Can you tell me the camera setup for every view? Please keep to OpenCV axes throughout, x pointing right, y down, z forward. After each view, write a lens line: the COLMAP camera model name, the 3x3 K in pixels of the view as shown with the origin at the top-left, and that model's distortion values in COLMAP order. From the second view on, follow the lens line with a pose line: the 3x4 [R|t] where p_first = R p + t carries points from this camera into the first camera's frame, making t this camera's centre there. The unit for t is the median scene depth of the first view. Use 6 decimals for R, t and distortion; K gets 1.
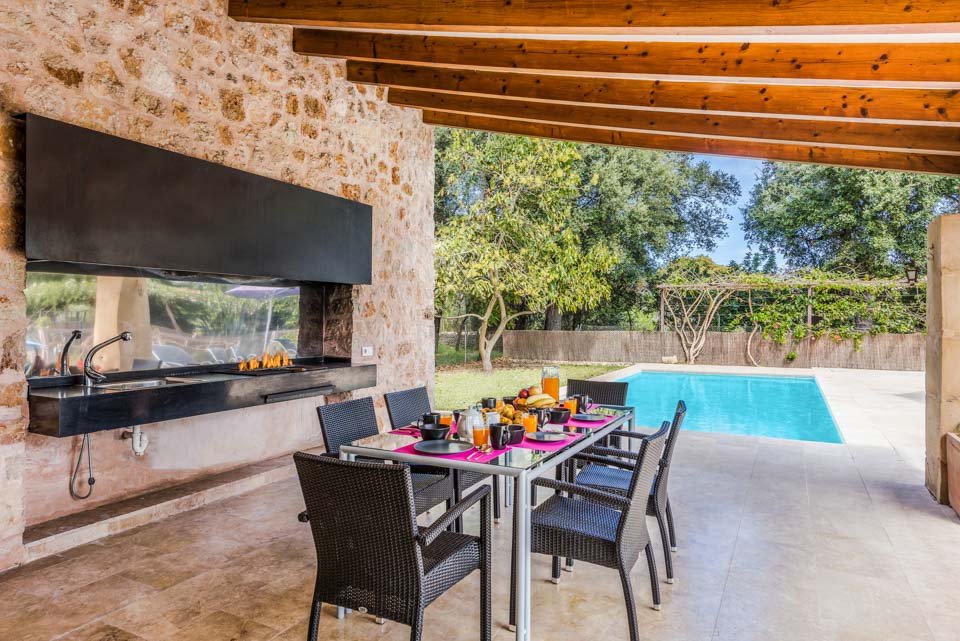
lens RADIAL K [[583.5, 0, 480.0], [0, 583.5, 320.5], [0, 0, 1]] dist [0.007872, 0.000053]
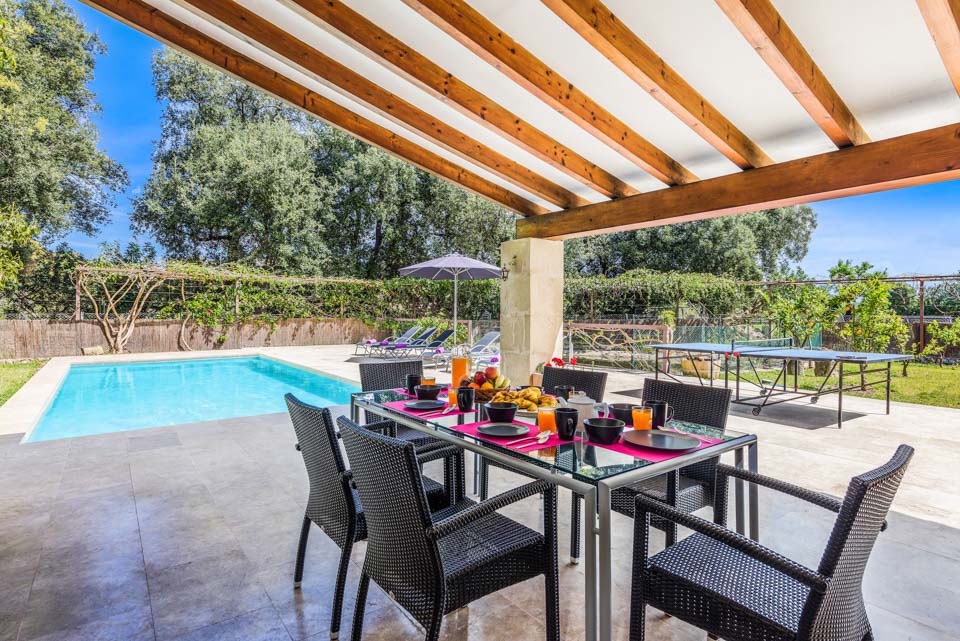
lens RADIAL K [[488.7, 0, 480.0], [0, 488.7, 320.5], [0, 0, 1]] dist [0.015007, 0.000053]
pose [[0.428429, -0.017313, 0.903410, -0.114473], [-0.001933, 0.999797, 0.020078, 0.003762], [-0.903573, -0.010349, 0.428308, 0.135776]]
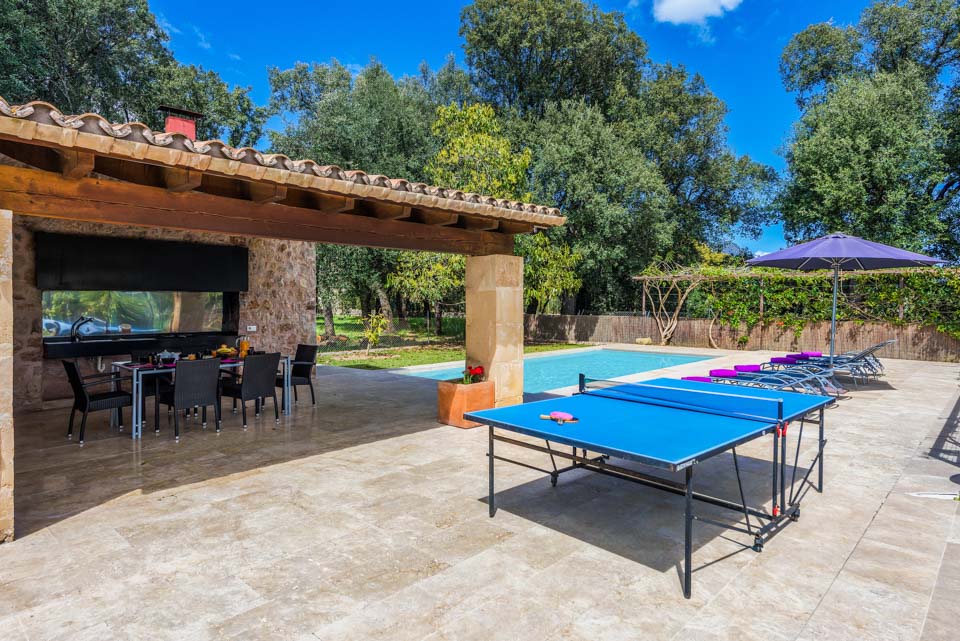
lens RADIAL K [[530.2, 0, 480.4], [0, 530.2, 305.5], [0, 0, 1]] dist [-0.005116, -0.000943]
pose [[0.952038, 0.005479, -0.305932, 0.354232], [-0.003018, 0.999959, 0.008516, -0.012115], [0.305966, -0.007184, 0.952015, -0.119804]]
